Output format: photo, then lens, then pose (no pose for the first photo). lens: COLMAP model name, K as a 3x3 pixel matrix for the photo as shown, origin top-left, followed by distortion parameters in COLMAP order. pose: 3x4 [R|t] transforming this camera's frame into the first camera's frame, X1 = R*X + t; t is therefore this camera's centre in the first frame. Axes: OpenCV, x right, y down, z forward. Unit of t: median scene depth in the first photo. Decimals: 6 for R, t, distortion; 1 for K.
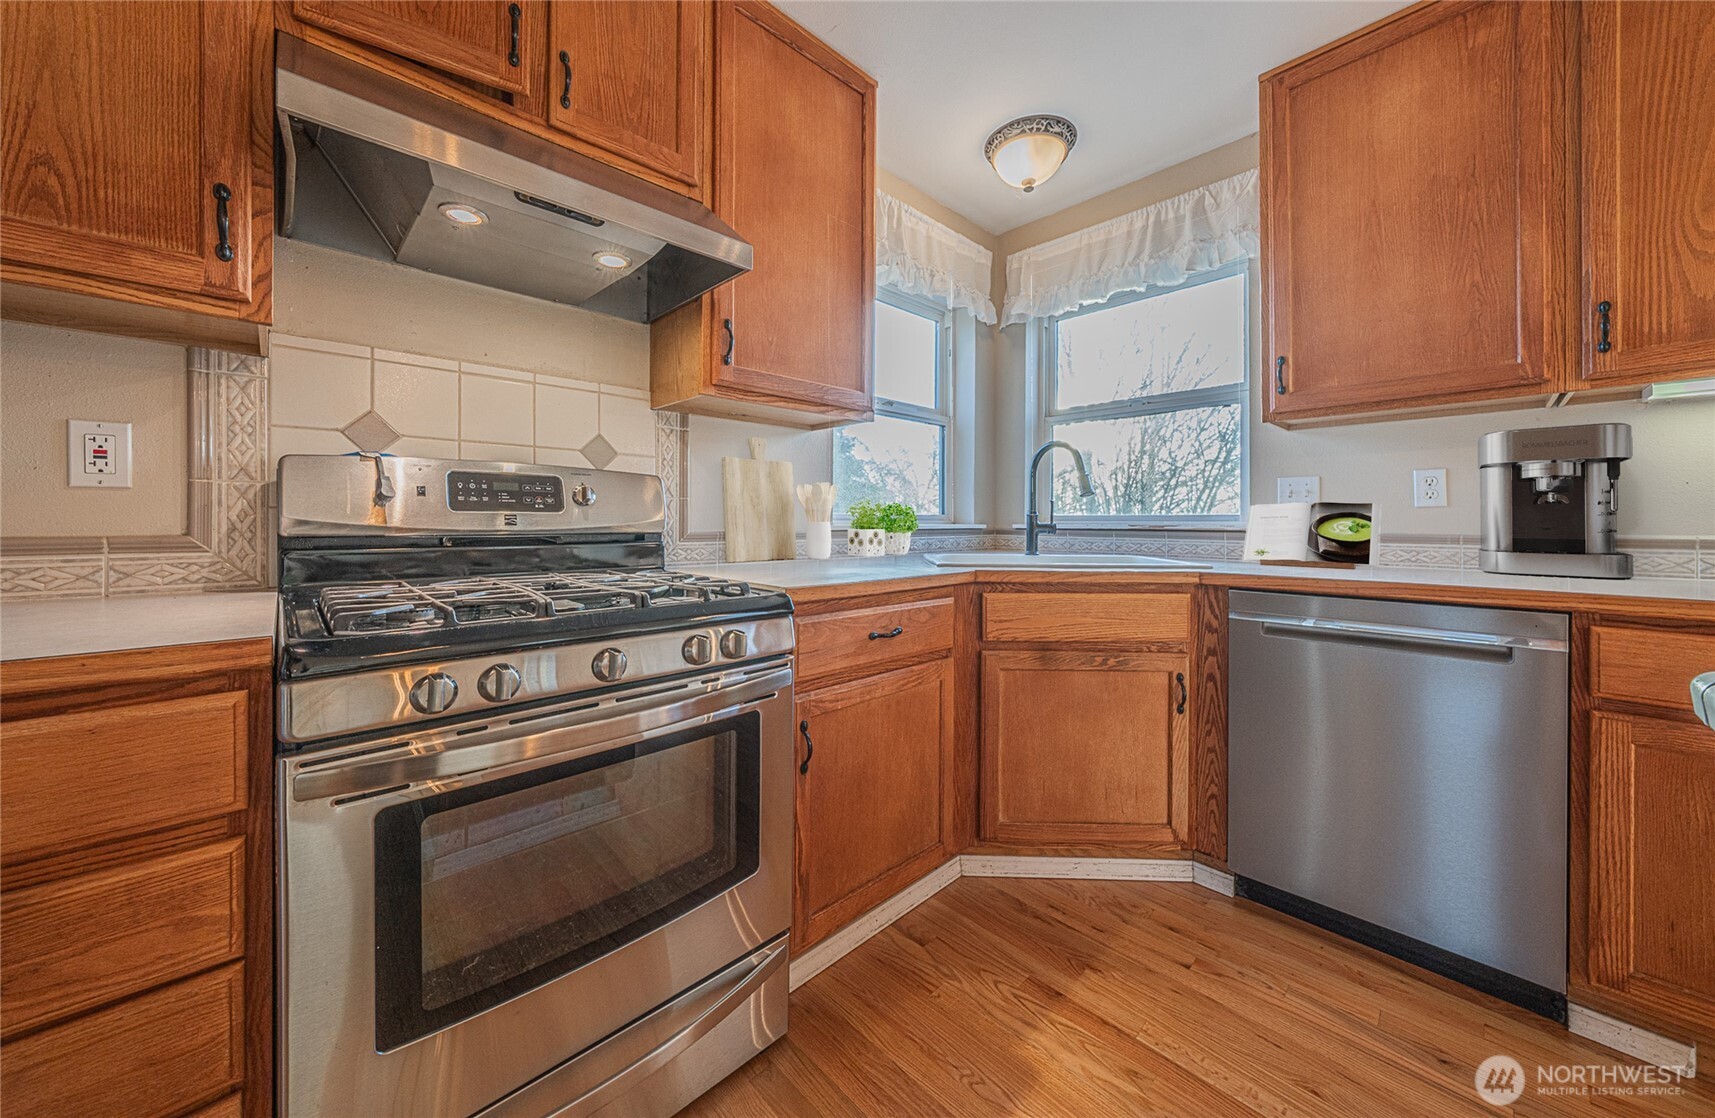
lens RADIAL K [[616.7, 0, 856.4], [0, 616.7, 520.2], [0, 0, 1]] dist [-0.001494, 0.000176]
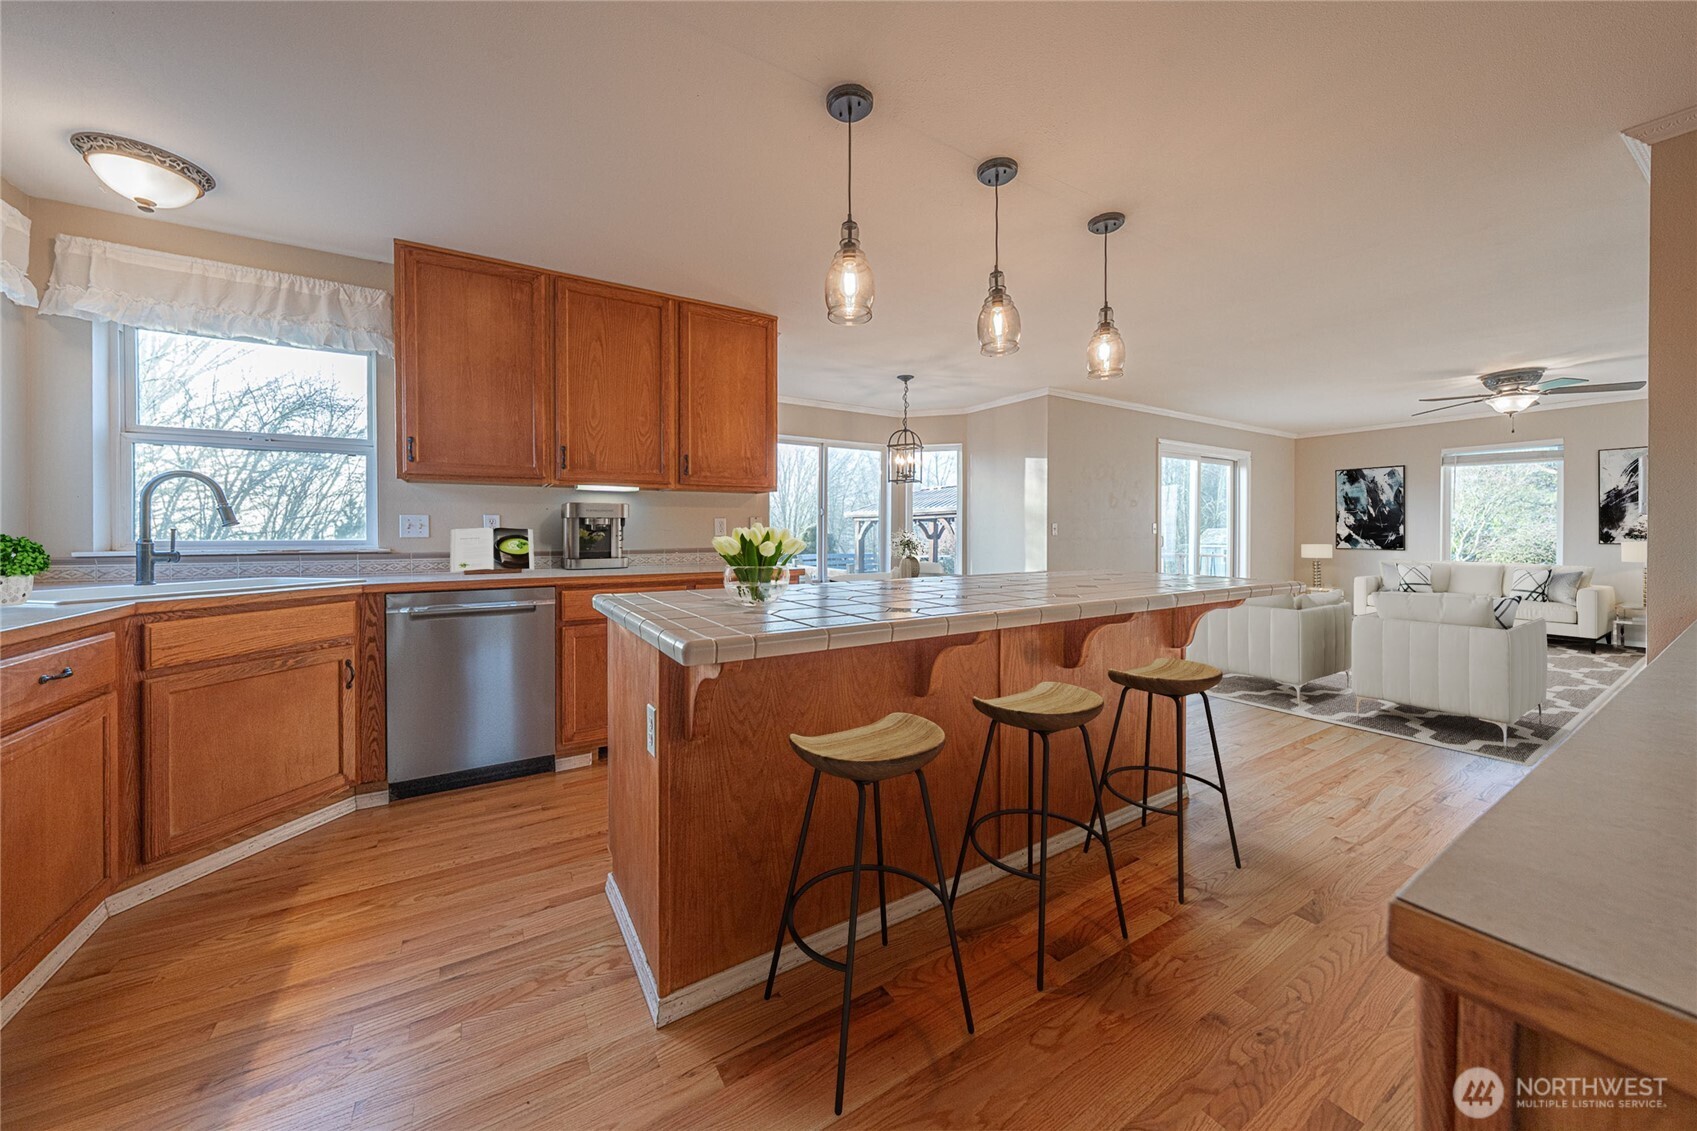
lens RADIAL K [[584.1, 0, 849.0], [0, 584.1, 537.7], [0, 0, 1]] dist [-0.002433, 0.000192]
pose [[0.207258, -0.011546, 0.978218, -0.504008], [-0.000426, 0.999929, 0.011892, -0.038430], [-0.978286, -0.002882, 0.207239, -0.353782]]
